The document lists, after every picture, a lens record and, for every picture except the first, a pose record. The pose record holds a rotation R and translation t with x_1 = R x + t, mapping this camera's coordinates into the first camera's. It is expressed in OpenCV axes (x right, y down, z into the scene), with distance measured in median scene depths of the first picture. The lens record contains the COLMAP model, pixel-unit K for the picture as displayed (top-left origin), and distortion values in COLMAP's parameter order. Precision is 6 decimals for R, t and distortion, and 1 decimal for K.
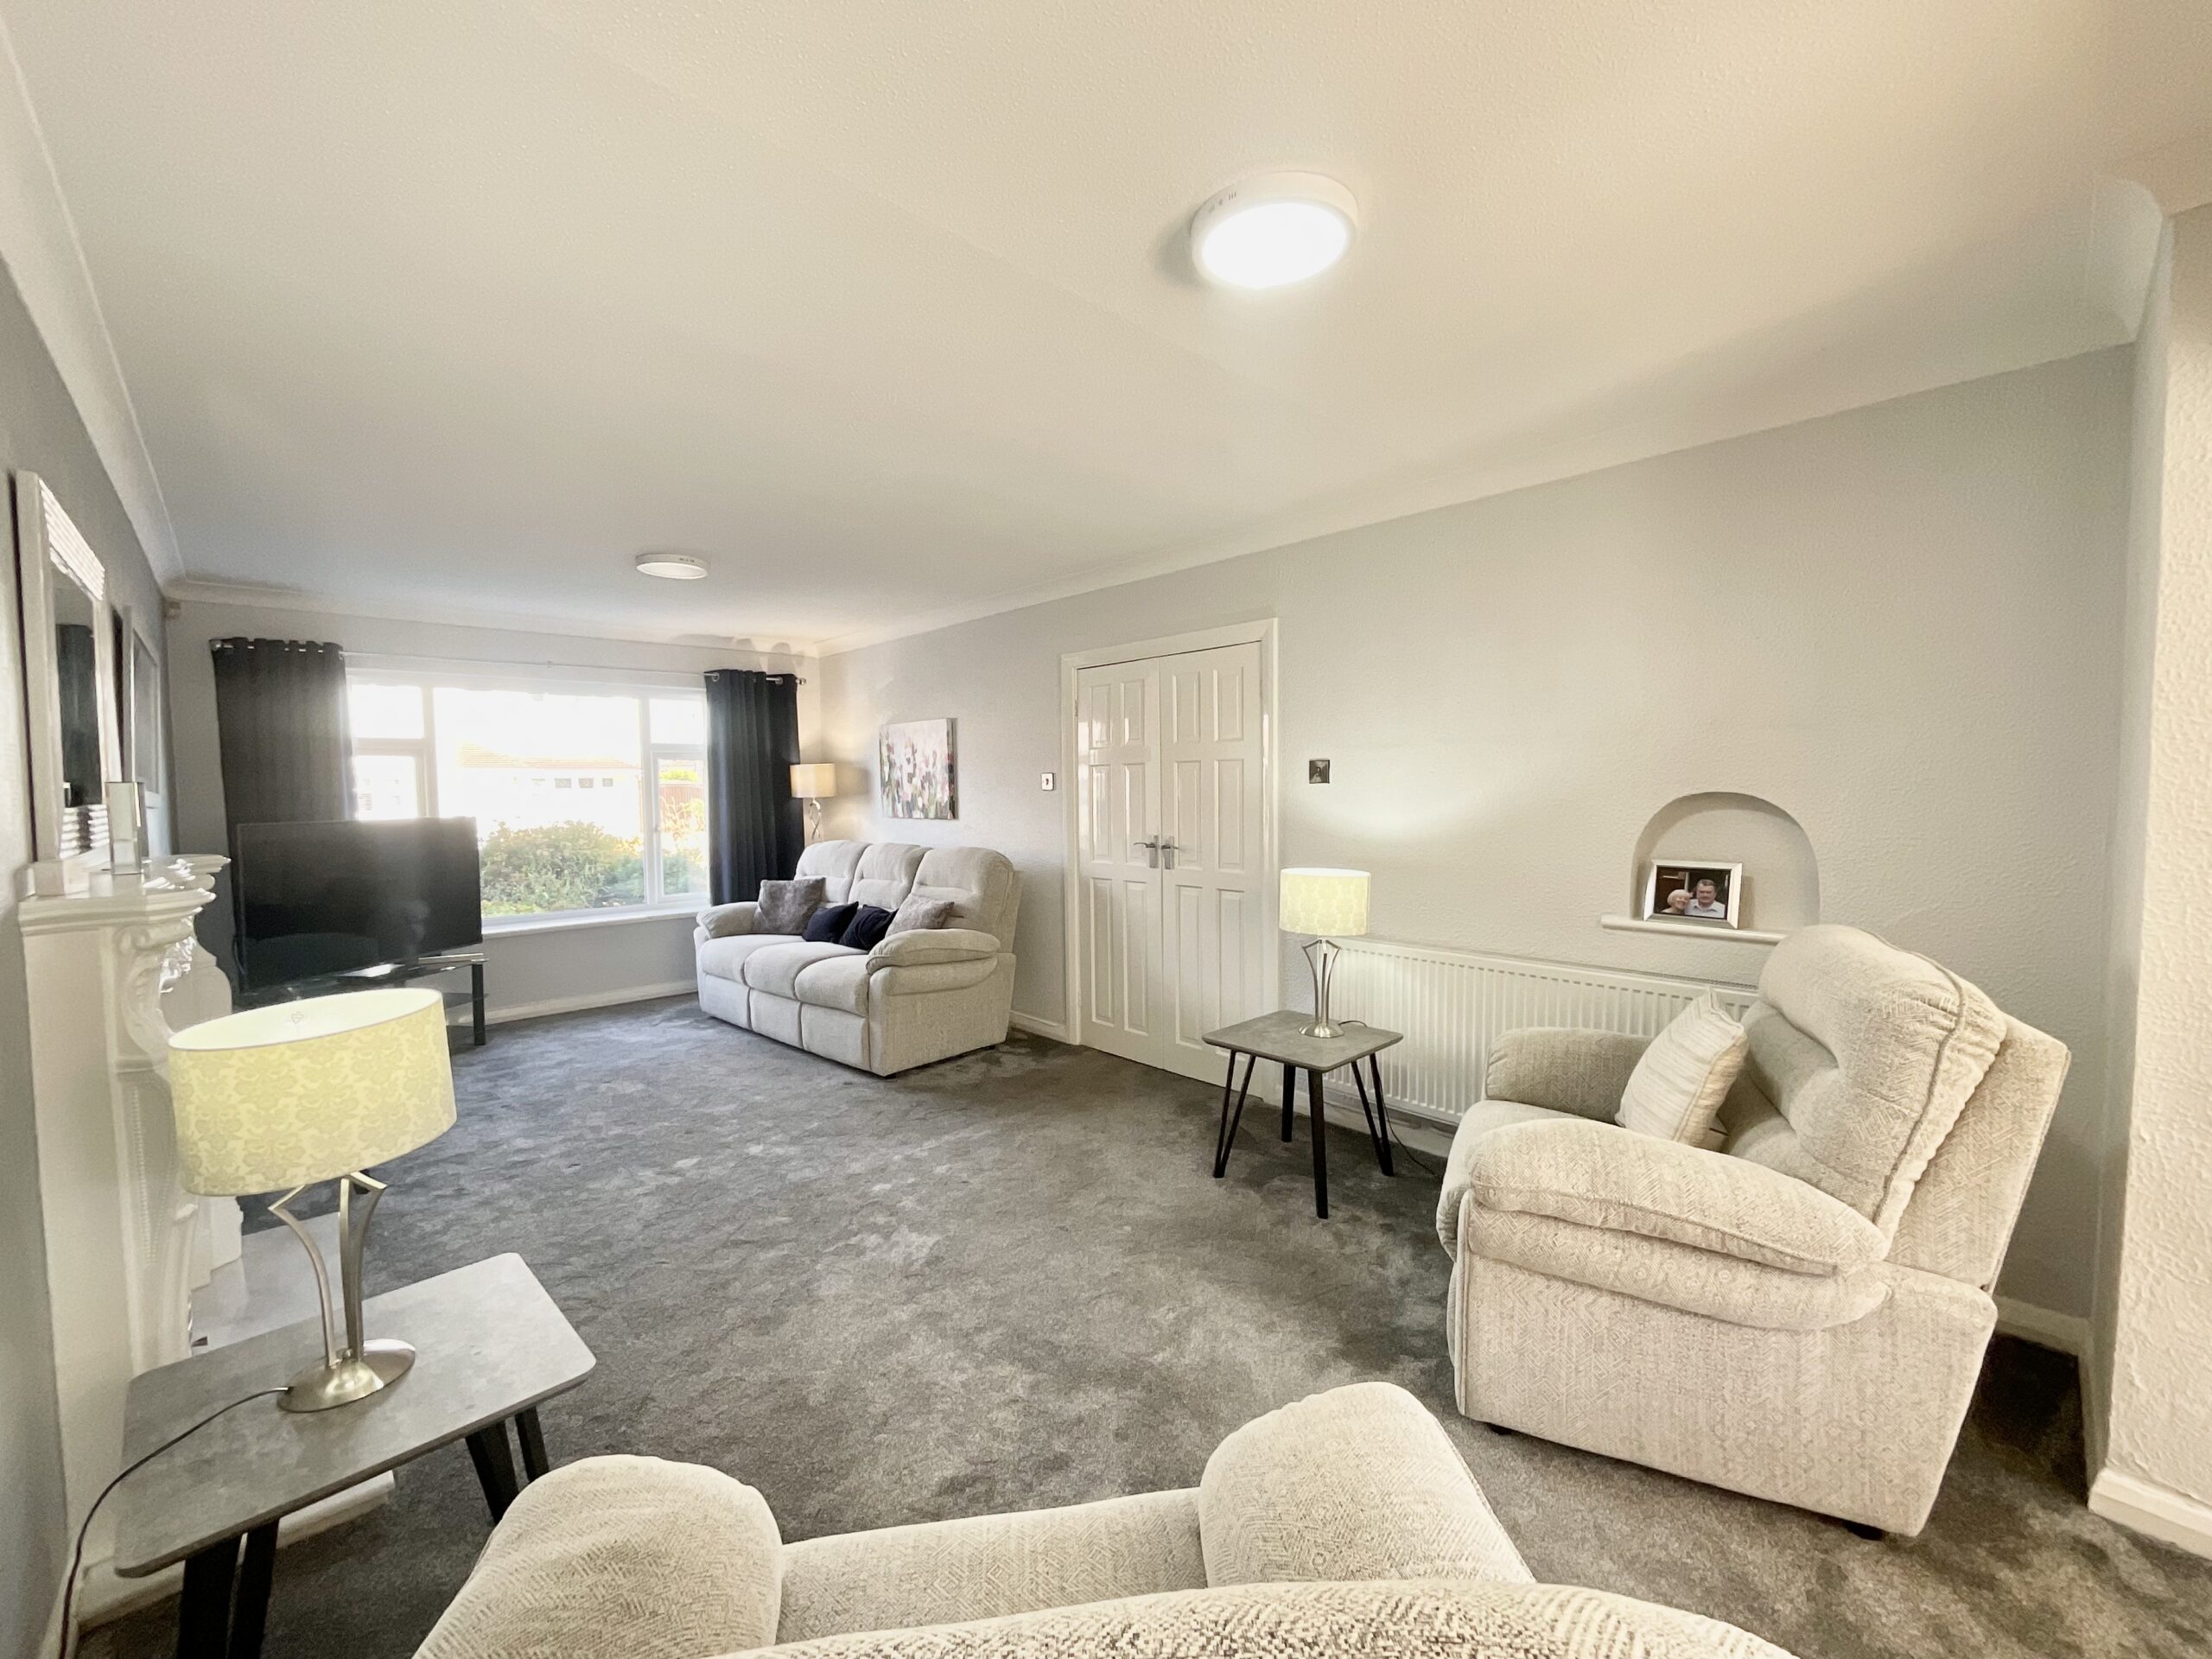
lens RADIAL K [[895.9, 0, 1112.1], [0, 895.9, 830.7], [0, 0, 1]] dist [0.001050, 0.000315]
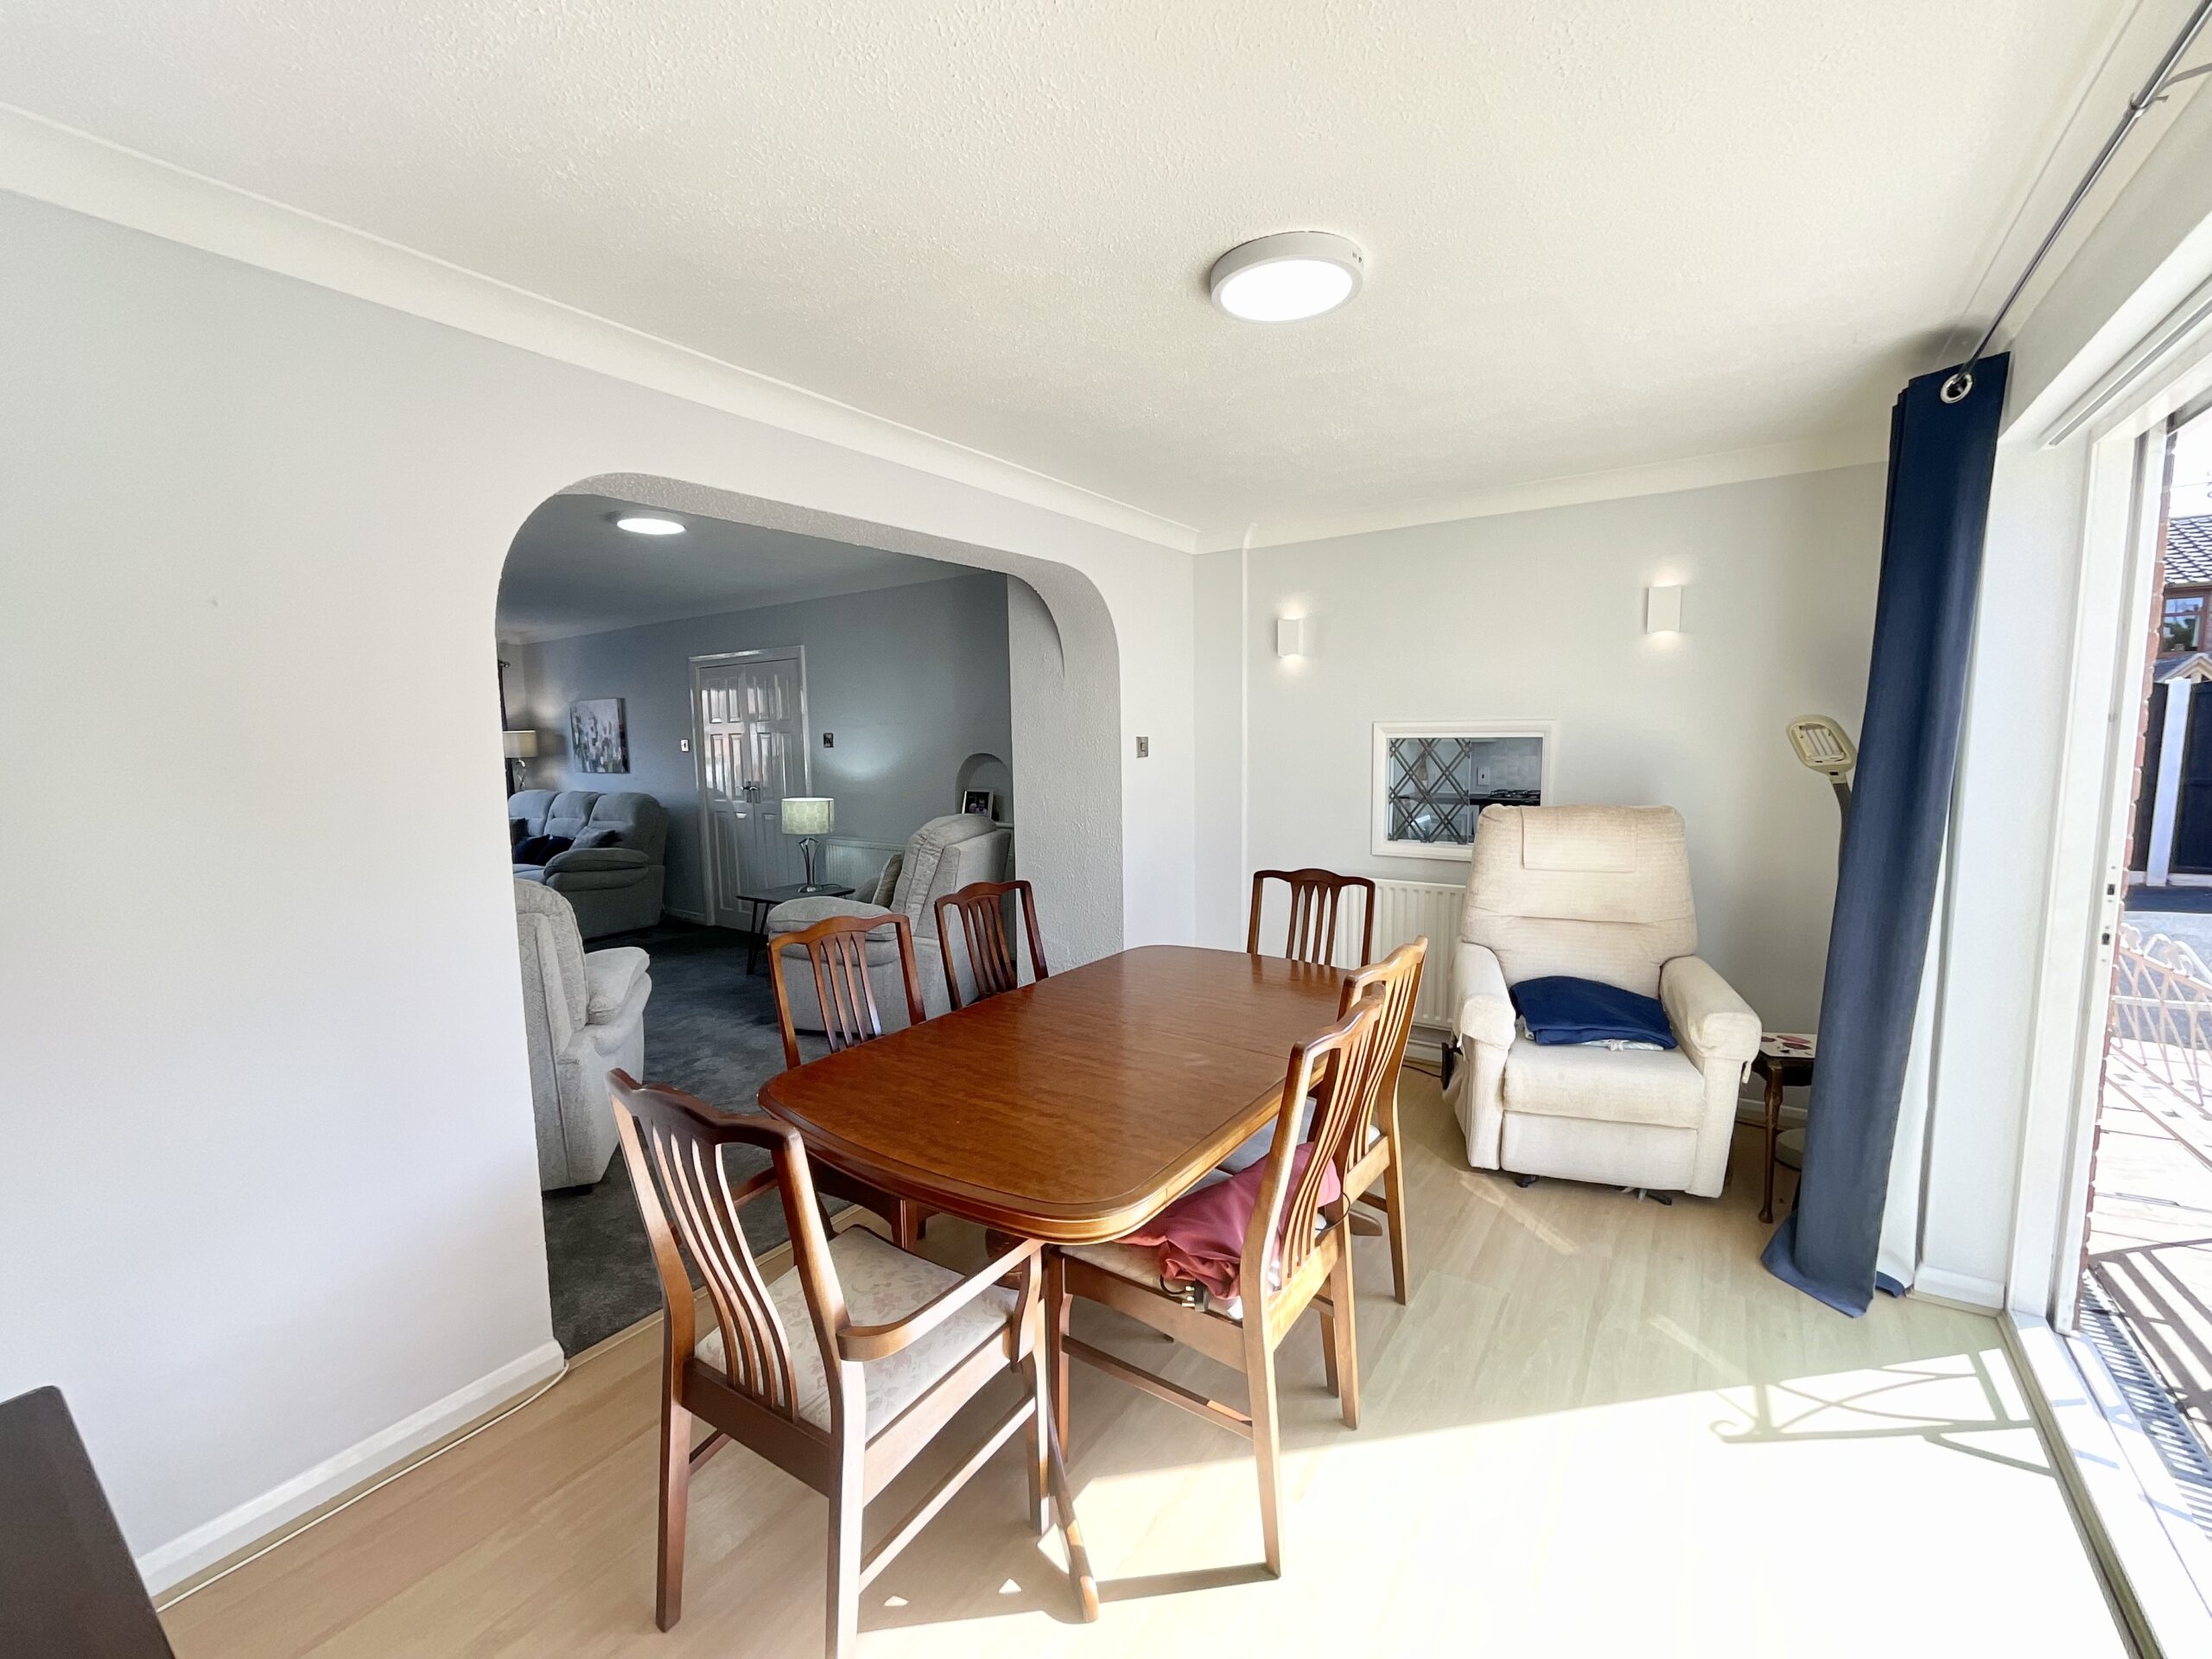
lens RADIAL K [[895.9, 0, 1098.9], [0, 895.9, 833.5], [0, 0, 1]] dist [0.001050, 0.000315]
pose [[0.981019, -0.025567, 0.192218, 0.297584], [0.014728, 0.998230, 0.057611, 0.012996], [-0.193351, -0.053686, 0.979660, -0.540579]]
